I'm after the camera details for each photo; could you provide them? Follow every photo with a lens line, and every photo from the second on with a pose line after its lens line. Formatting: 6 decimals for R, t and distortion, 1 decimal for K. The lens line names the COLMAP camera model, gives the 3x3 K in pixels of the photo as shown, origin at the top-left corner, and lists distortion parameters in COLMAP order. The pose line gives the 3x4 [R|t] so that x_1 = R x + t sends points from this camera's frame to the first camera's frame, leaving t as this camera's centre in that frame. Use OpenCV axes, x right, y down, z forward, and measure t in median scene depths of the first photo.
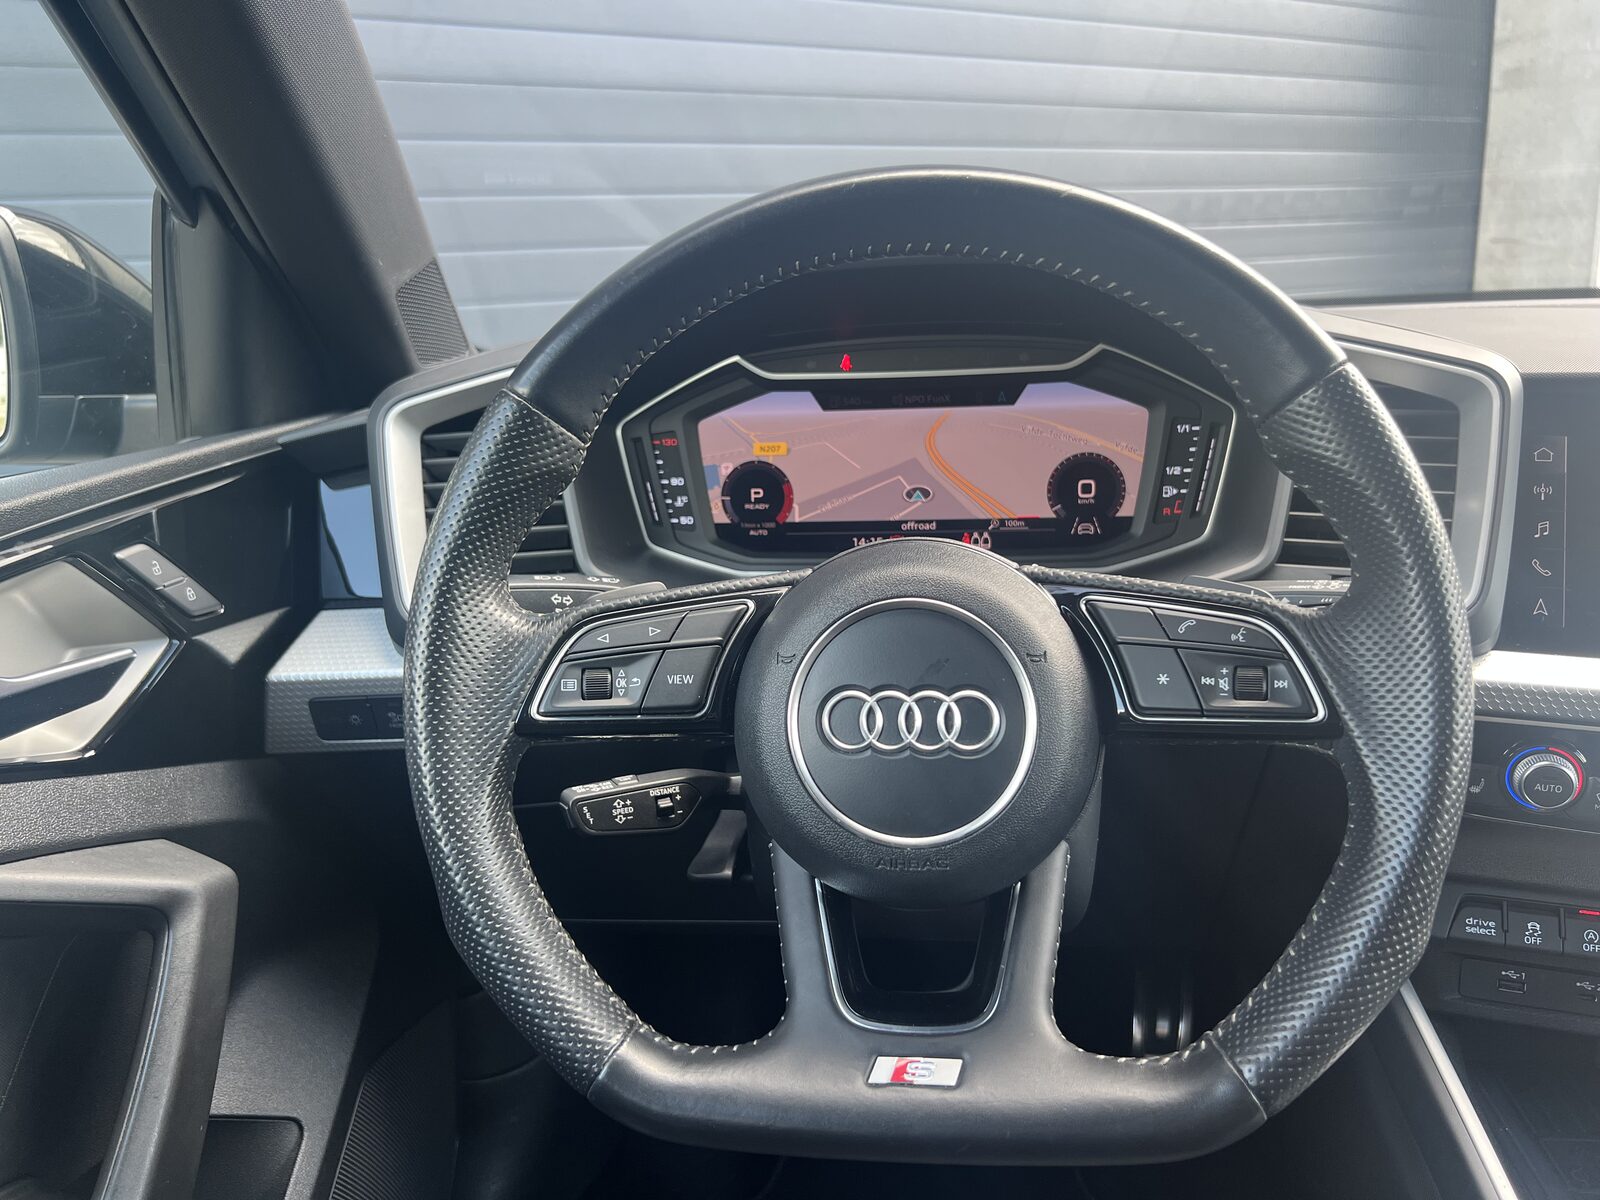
lens RADIAL K [[1227.4, 0, 800.0], [0, 1227.4, 600.0], [0, 0, 1]] dist [0.066991, -0.075711]
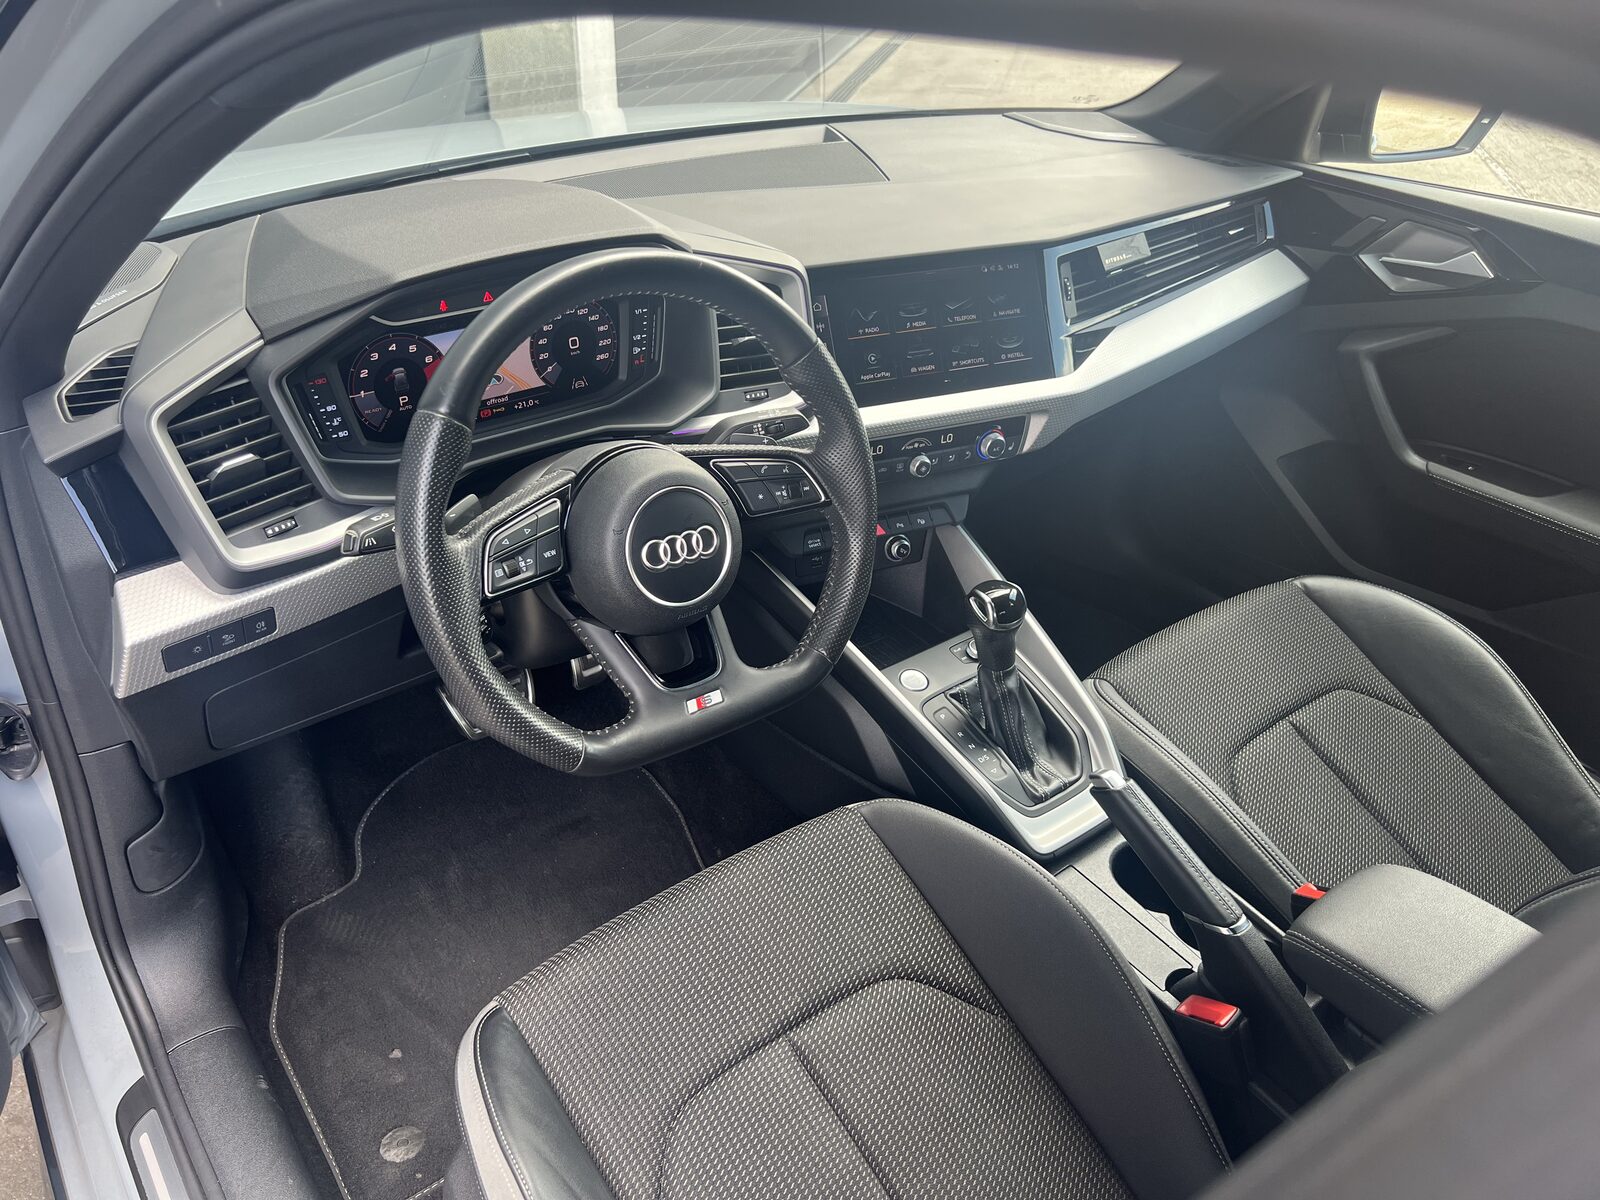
lens RADIAL K [[1227.4, 0, 800.0], [0, 1227.4, 600.0], [0, 0, 1]] dist [0.066991, -0.075711]
pose [[0.814245, -0.270247, 0.513782, -0.771000], [0.151152, 0.953203, 0.261834, -0.305669], [-0.560499, -0.135537, 0.816989, -0.770669]]
